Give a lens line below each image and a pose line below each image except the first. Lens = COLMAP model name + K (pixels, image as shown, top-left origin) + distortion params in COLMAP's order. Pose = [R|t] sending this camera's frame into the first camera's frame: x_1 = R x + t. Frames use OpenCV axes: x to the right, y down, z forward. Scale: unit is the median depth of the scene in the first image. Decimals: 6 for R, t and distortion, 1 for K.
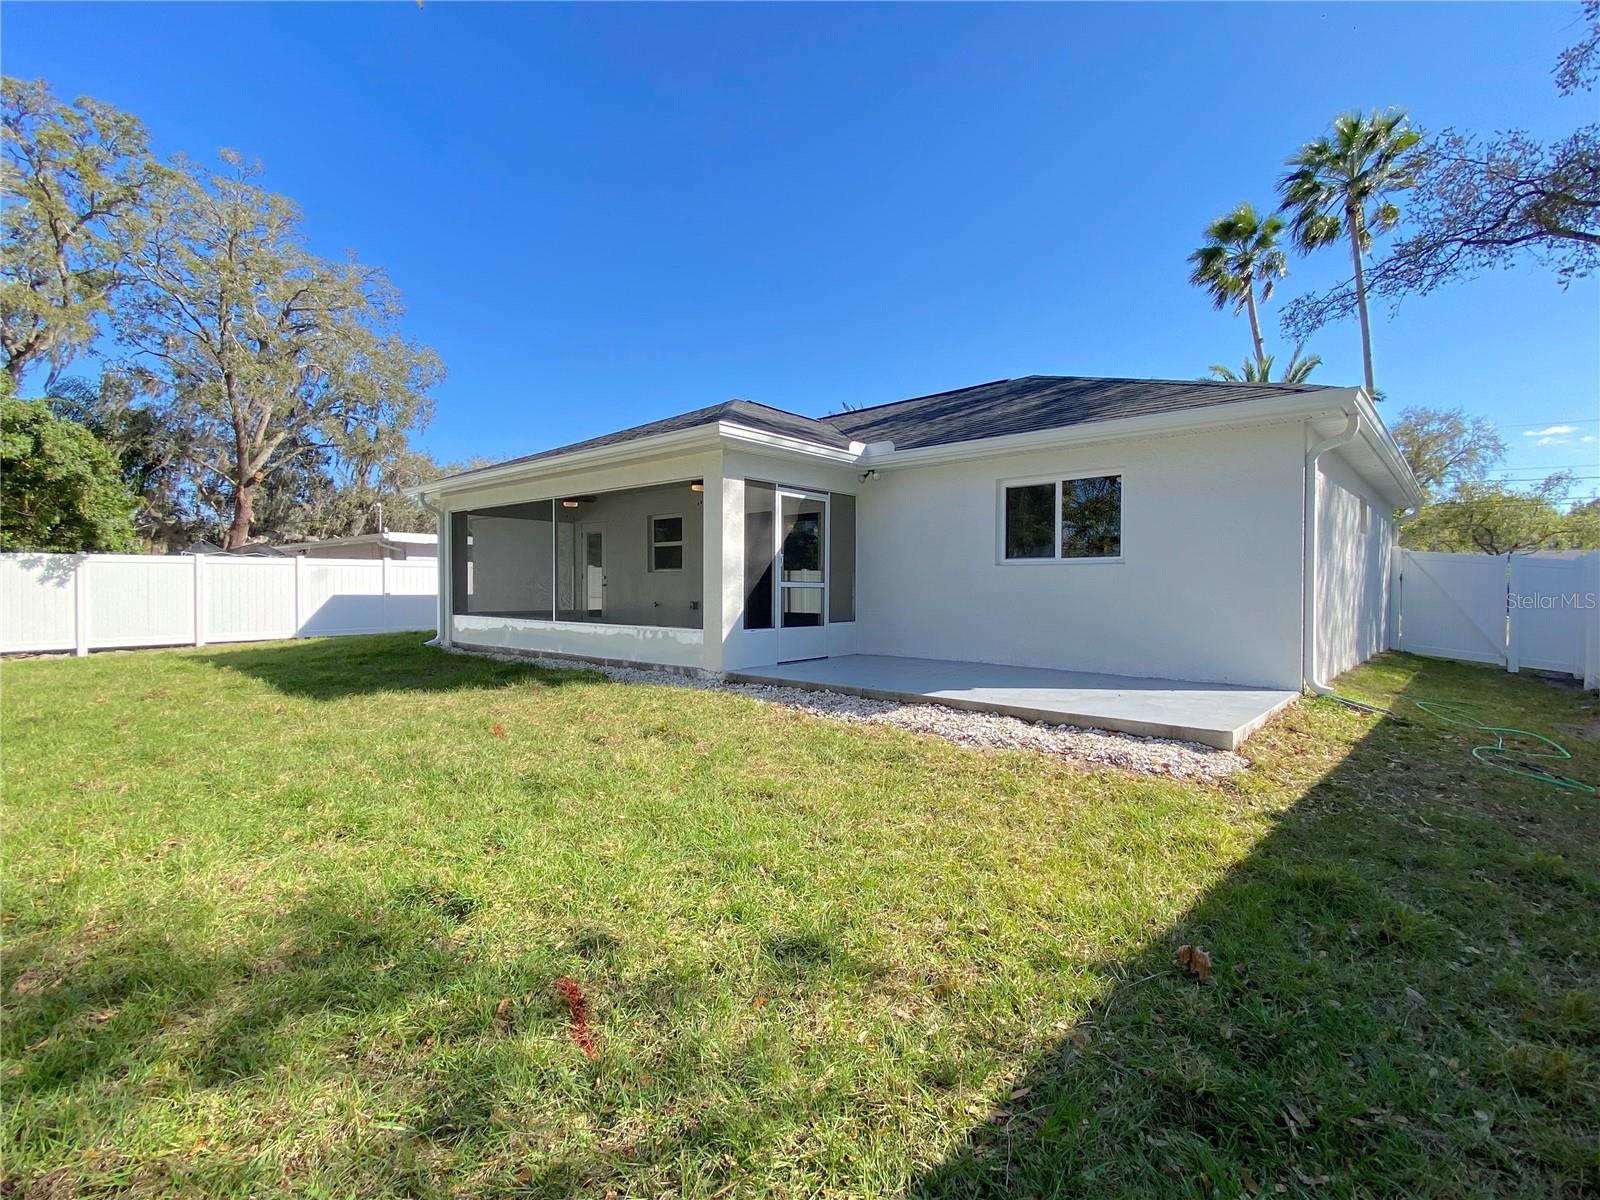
lens RADIAL K [[755.9, 0, 800.0], [0, 755.9, 600.0], [0, 0, 1]] dist [0.046993, -0.040540]
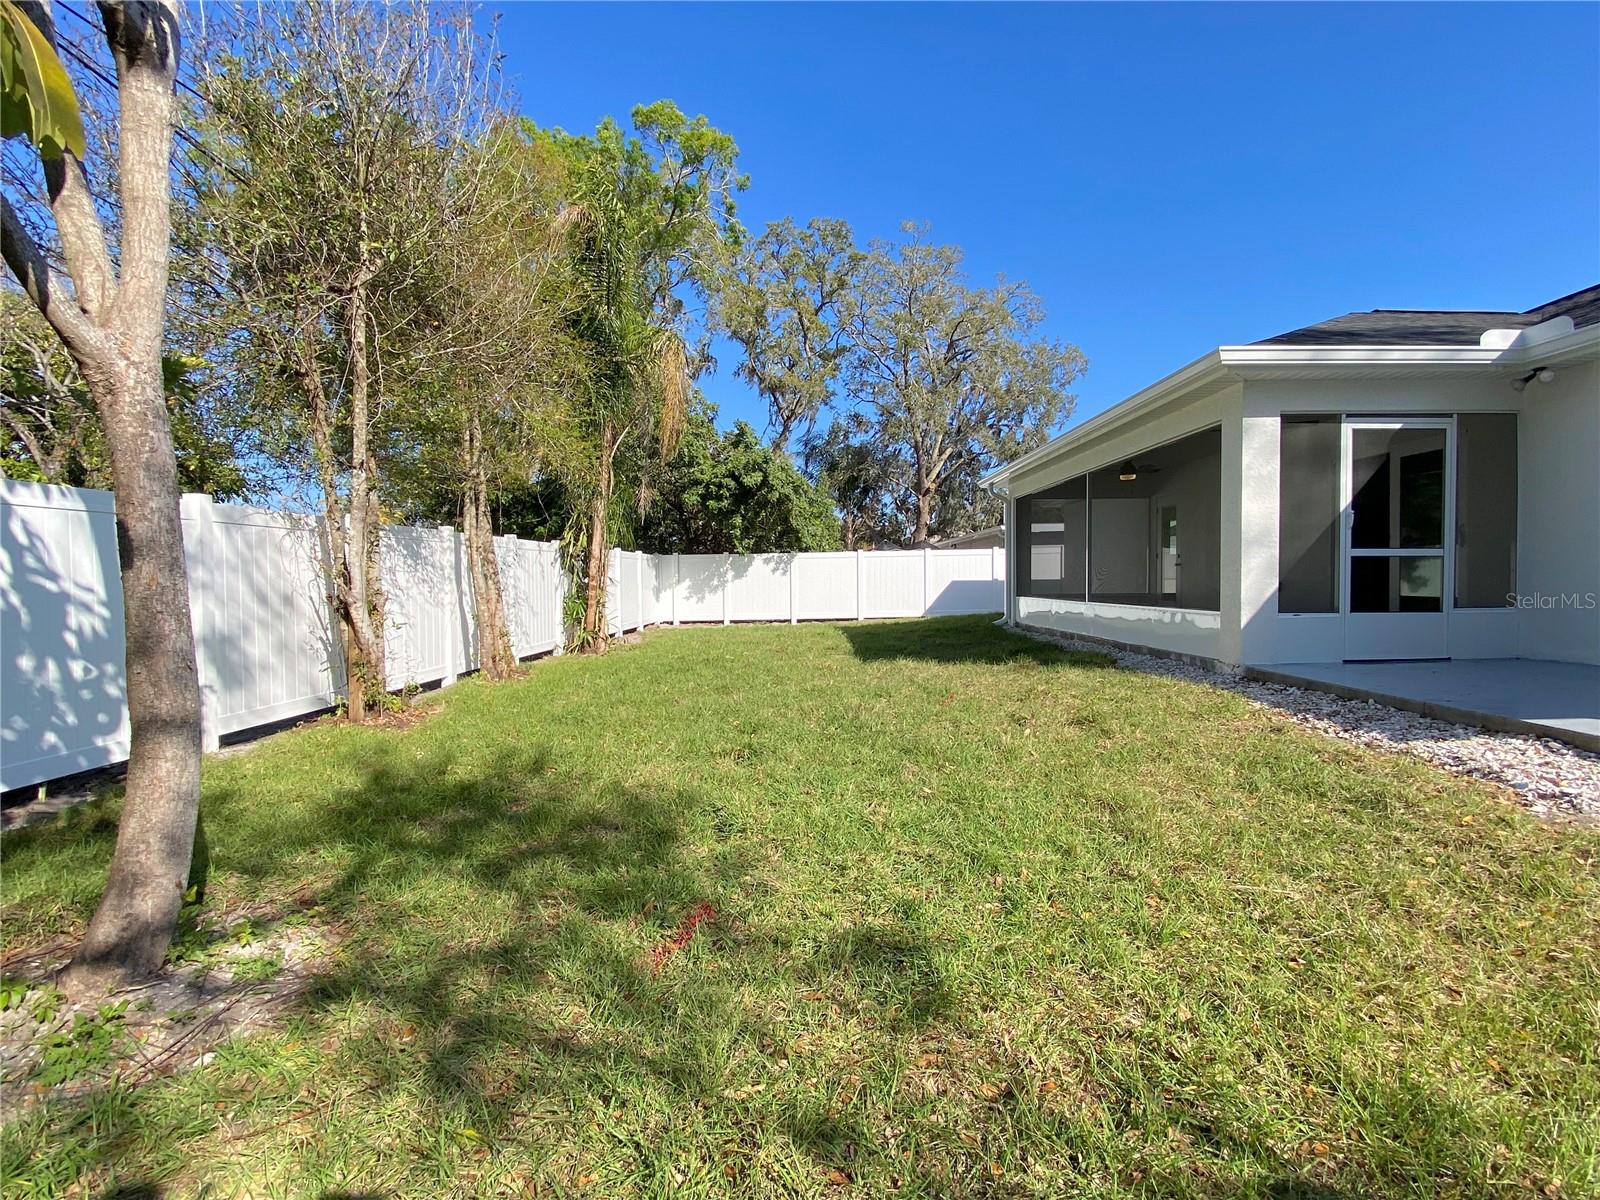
lens RADIAL K [[755.9, 0, 800.0], [0, 755.9, 600.0], [0, 0, 1]] dist [0.046993, -0.040540]
pose [[0.658881, 0.009748, -0.752184, 0.134945], [-0.001655, 0.999932, 0.011510, 0.012886], [0.752245, -0.006339, 0.658853, 0.092178]]
